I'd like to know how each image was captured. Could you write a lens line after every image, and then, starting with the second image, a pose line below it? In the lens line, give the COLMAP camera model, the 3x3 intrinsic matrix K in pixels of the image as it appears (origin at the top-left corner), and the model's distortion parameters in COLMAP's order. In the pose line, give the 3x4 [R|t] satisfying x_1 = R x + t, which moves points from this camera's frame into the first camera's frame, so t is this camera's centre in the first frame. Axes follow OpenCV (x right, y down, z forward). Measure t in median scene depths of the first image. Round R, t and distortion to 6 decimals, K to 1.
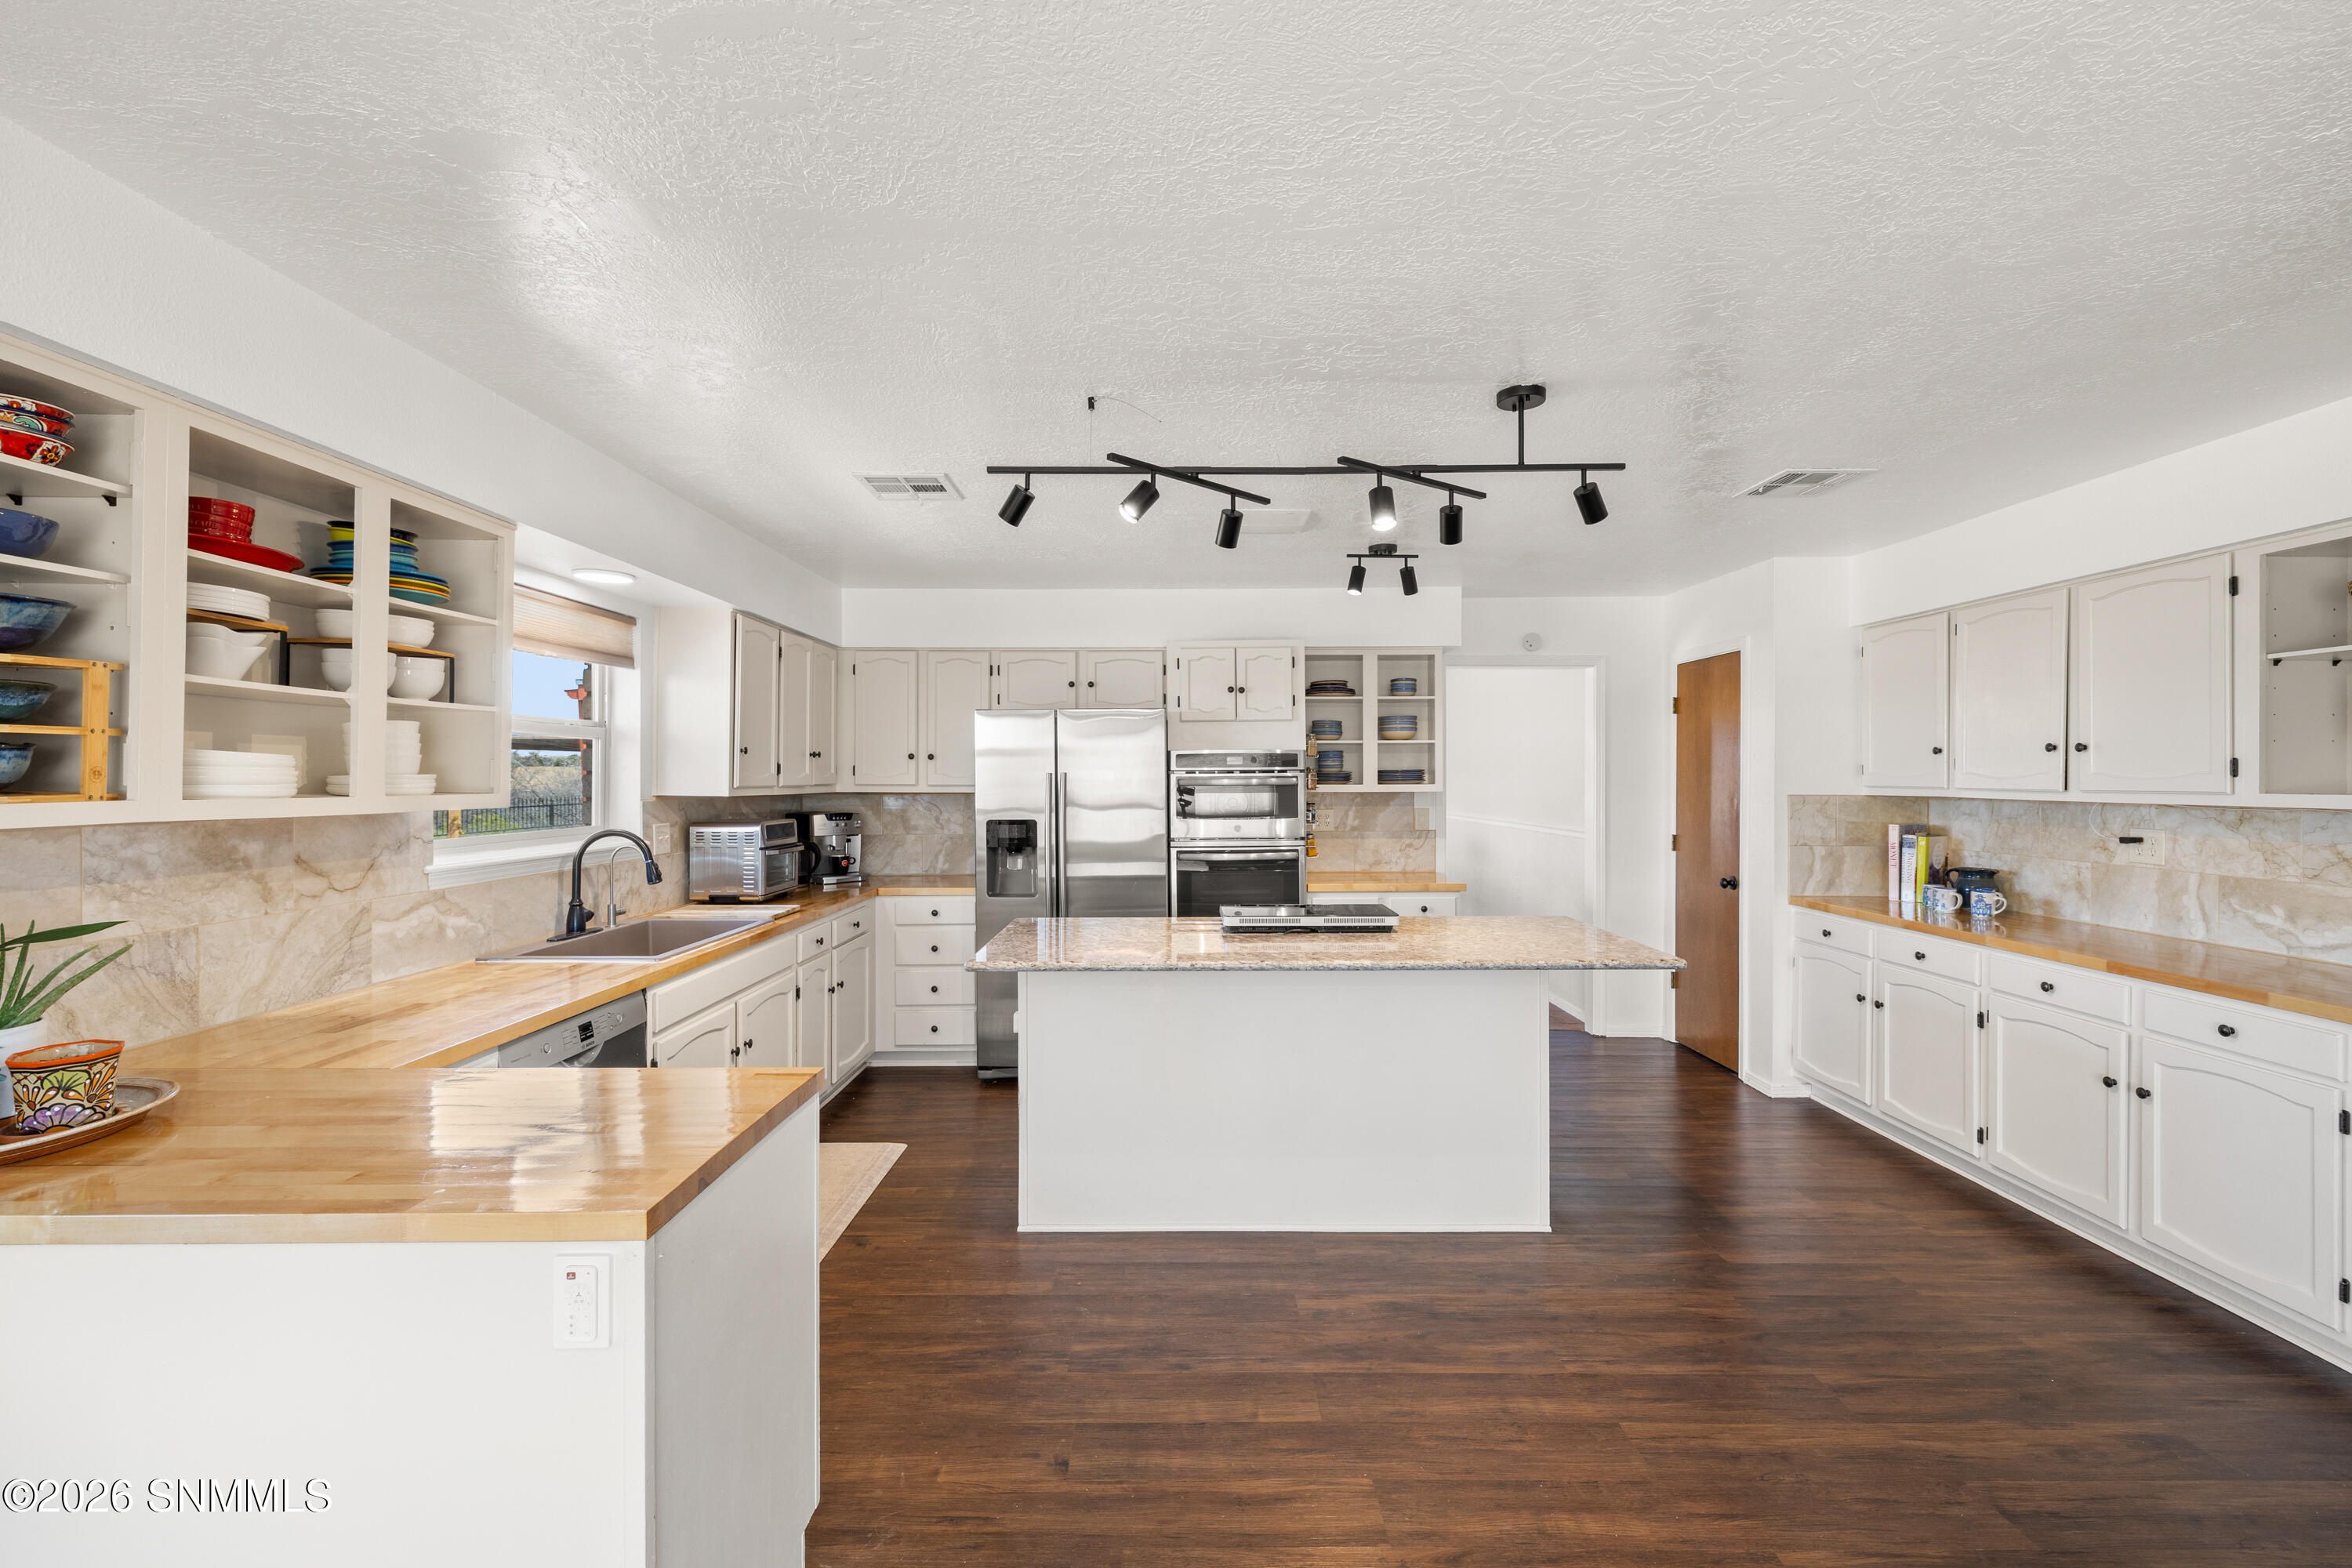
lens RADIAL K [[985.6, 0, 1172.3], [0, 985.6, 774.7], [0, 0, 1]] dist [0.000338, 0.000343]
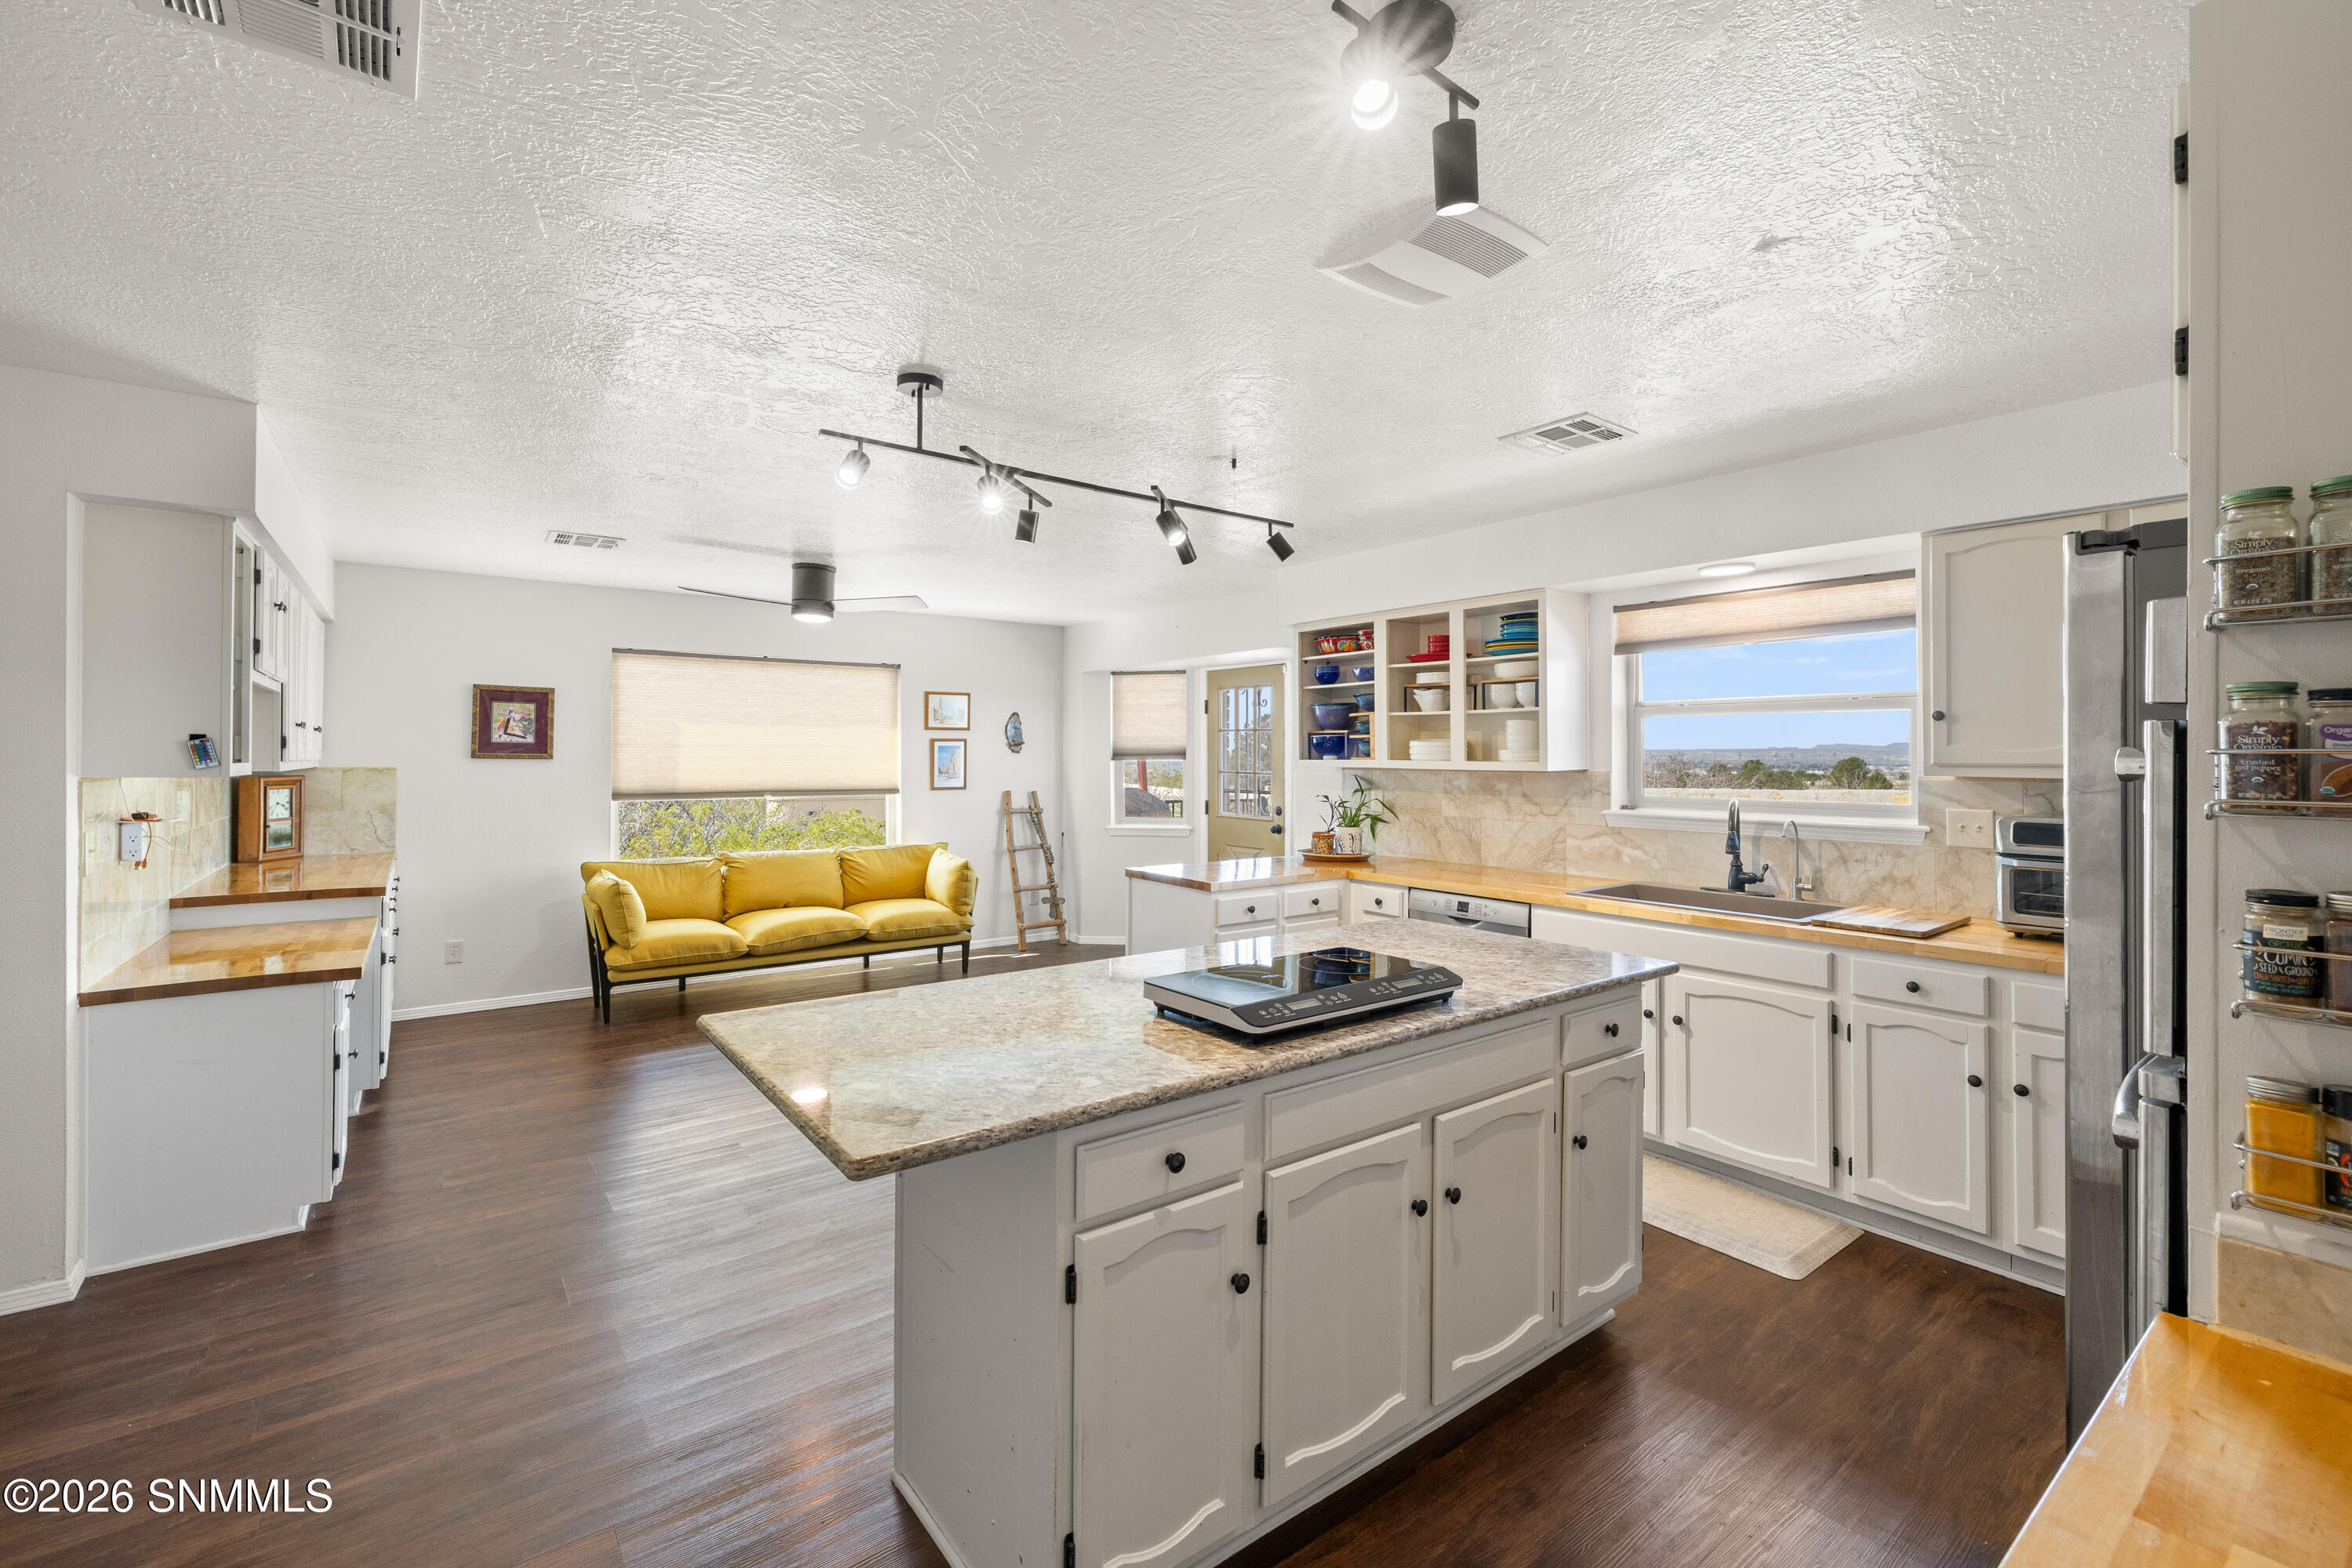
lens RADIAL K [[985.6, 0, 1172.3], [0, 985.6, 774.7], [0, 0, 1]] dist [0.000338, 0.000343]
pose [[-0.796001, 0.011043, -0.605194, 0.752247], [-0.000766, 0.999814, 0.019251, 0.010153], [0.605294, 0.015788, -0.795845, 1.937440]]
